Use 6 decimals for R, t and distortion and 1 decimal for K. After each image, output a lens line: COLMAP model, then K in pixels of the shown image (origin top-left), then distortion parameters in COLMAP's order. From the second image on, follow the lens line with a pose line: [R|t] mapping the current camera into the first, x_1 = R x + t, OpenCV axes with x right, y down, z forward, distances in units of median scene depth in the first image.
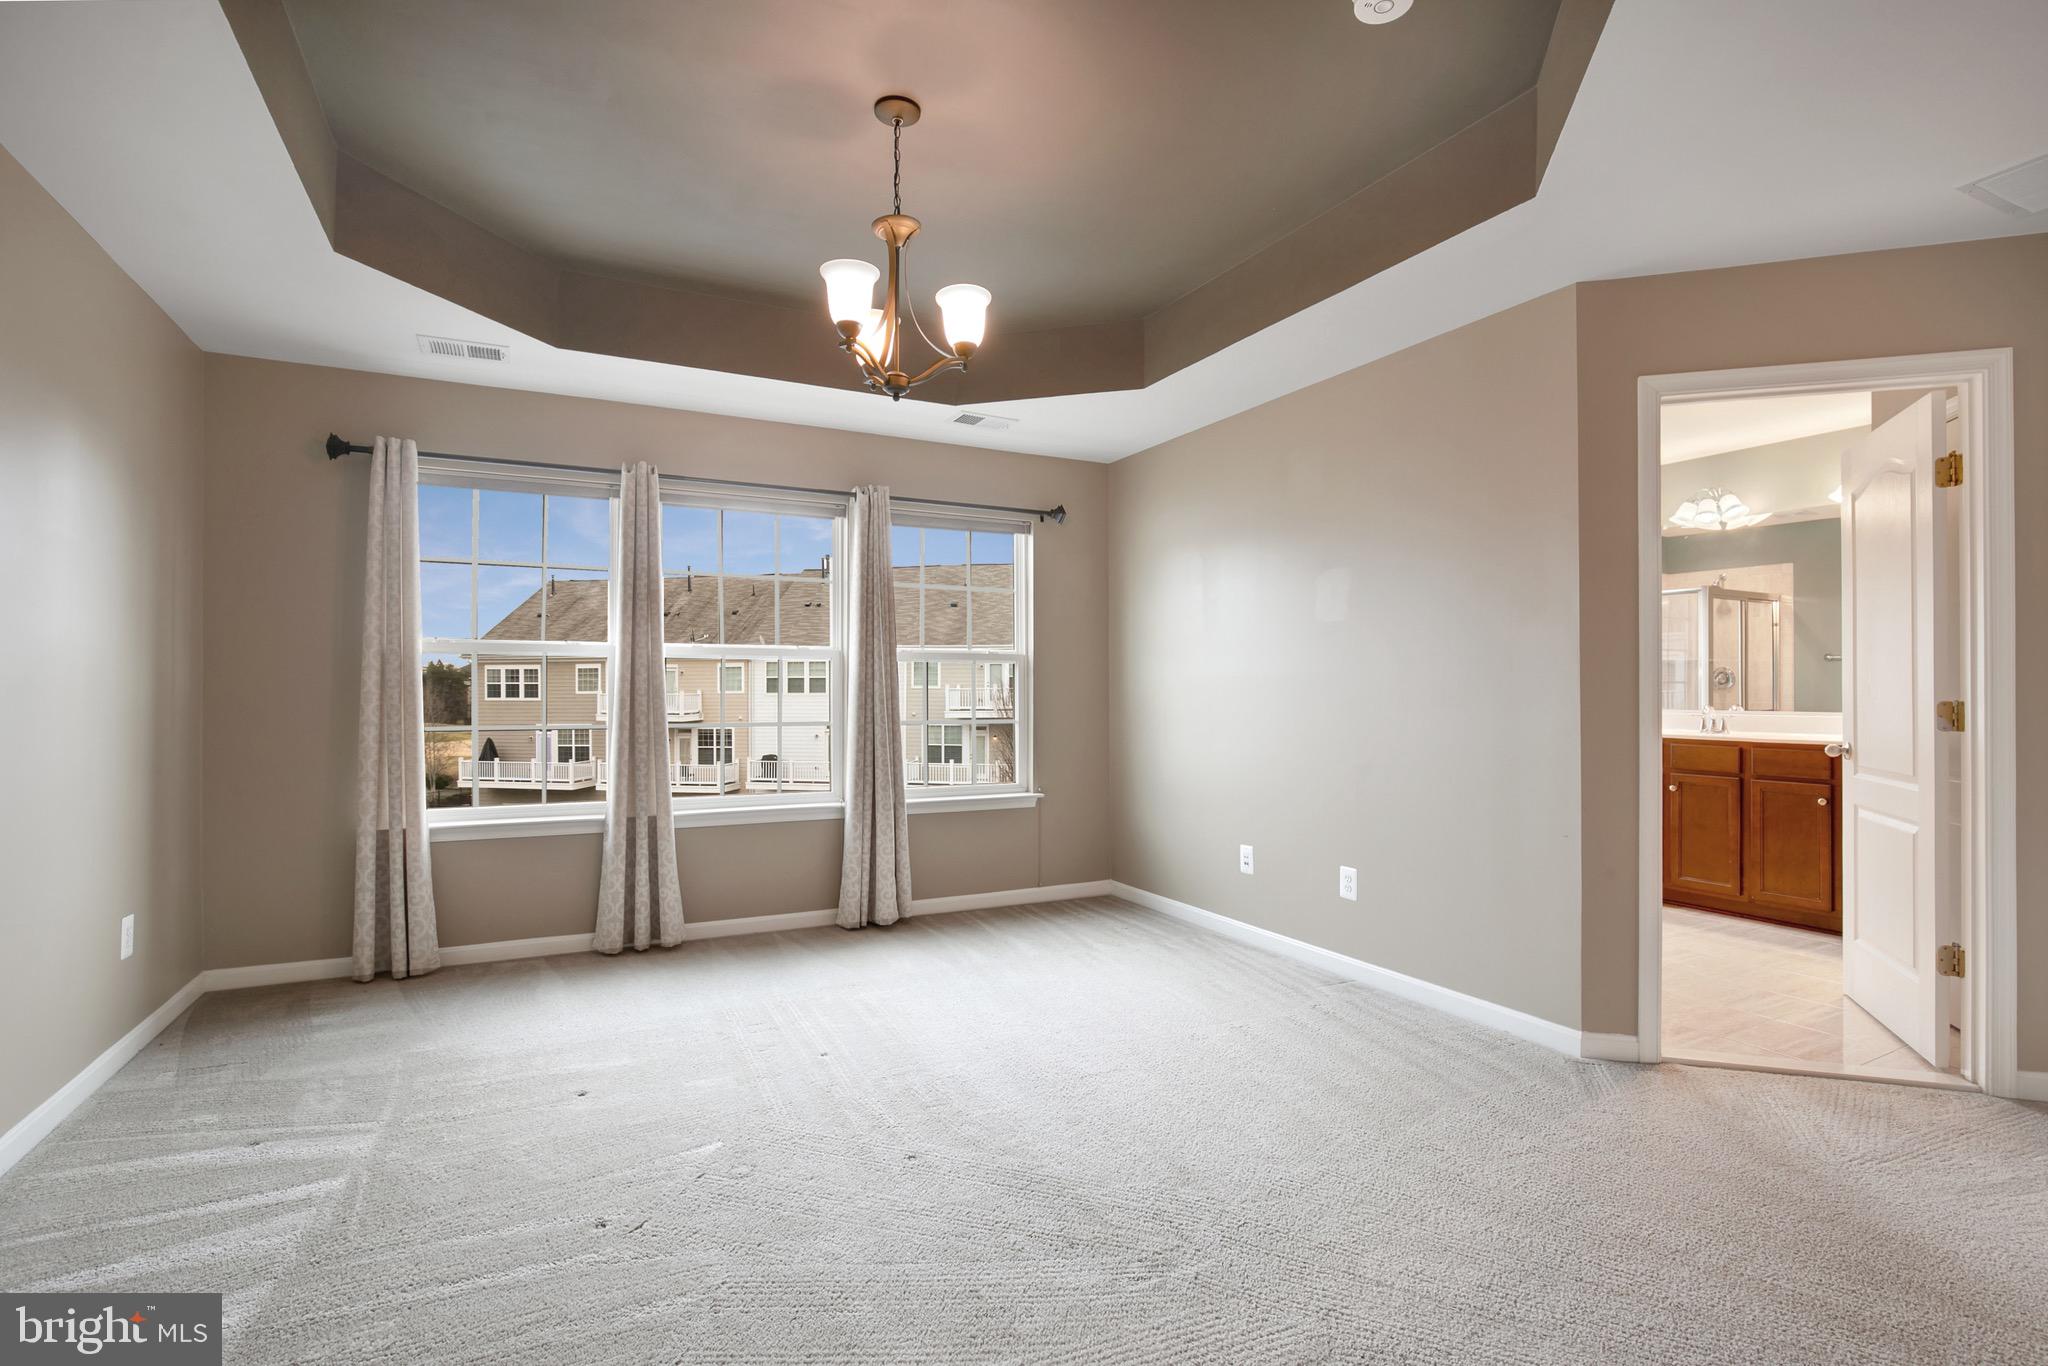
lens RADIAL K [[968.9, 0, 1043.0], [0, 968.9, 686.2], [0, 0, 1]] dist [-0.026607, 0.003304]
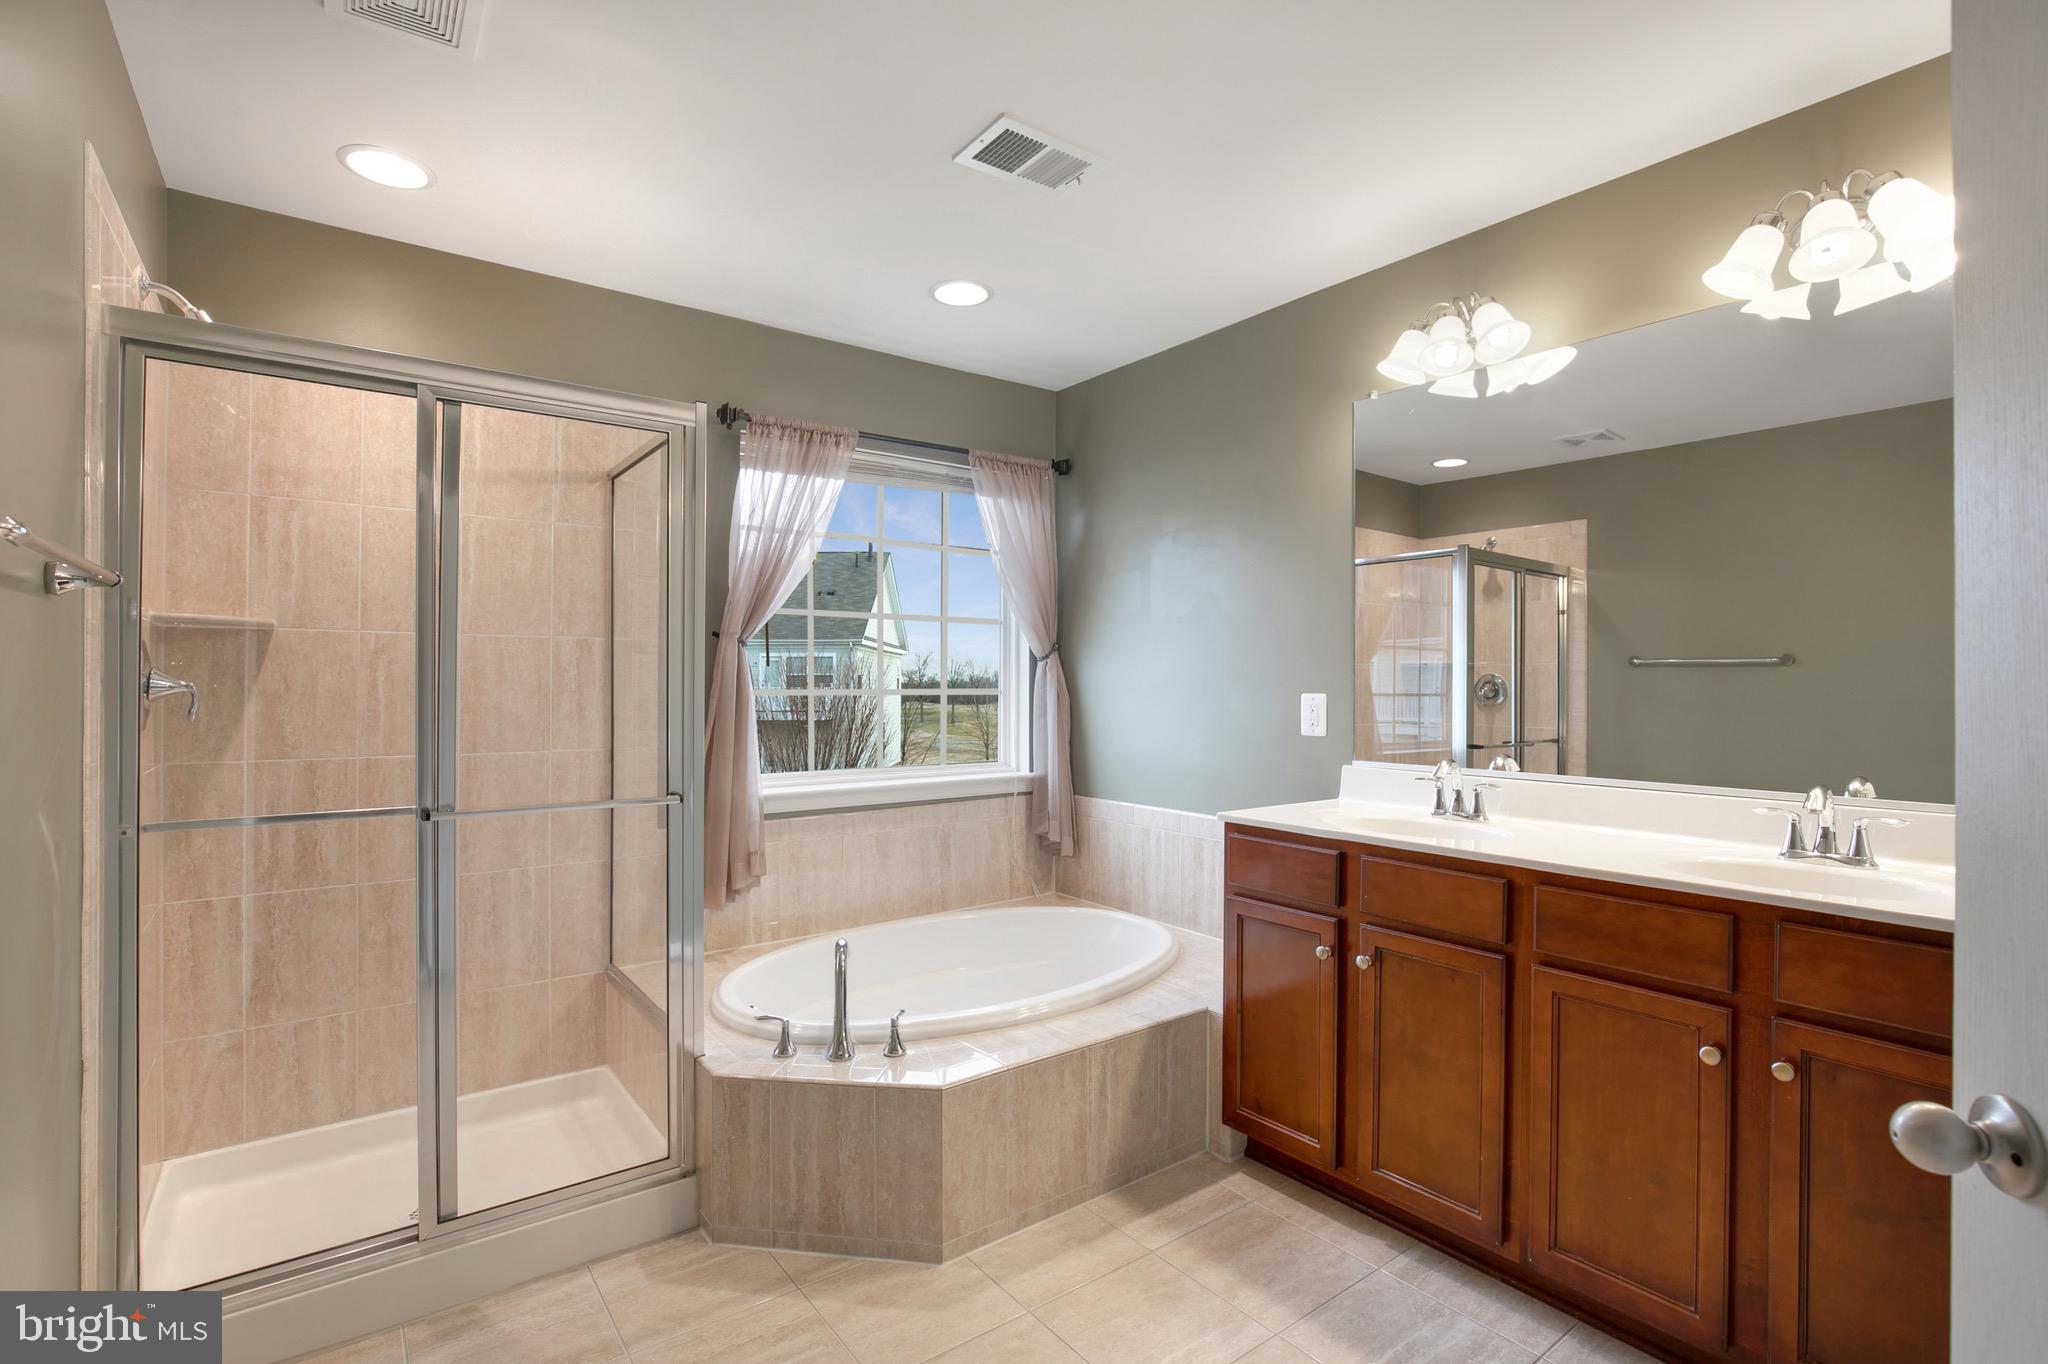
lens RADIAL K [[968.9, 0, 1029.5], [0, 968.9, 682.1], [0, 0, 1]] dist [-0.026607, 0.003304]
pose [[0.986934, 0.008191, 0.160916, 0.418430], [-0.008104, 0.999966, -0.001194, -0.015914], [-0.160920, -0.000125, 0.986967, 0.569394]]
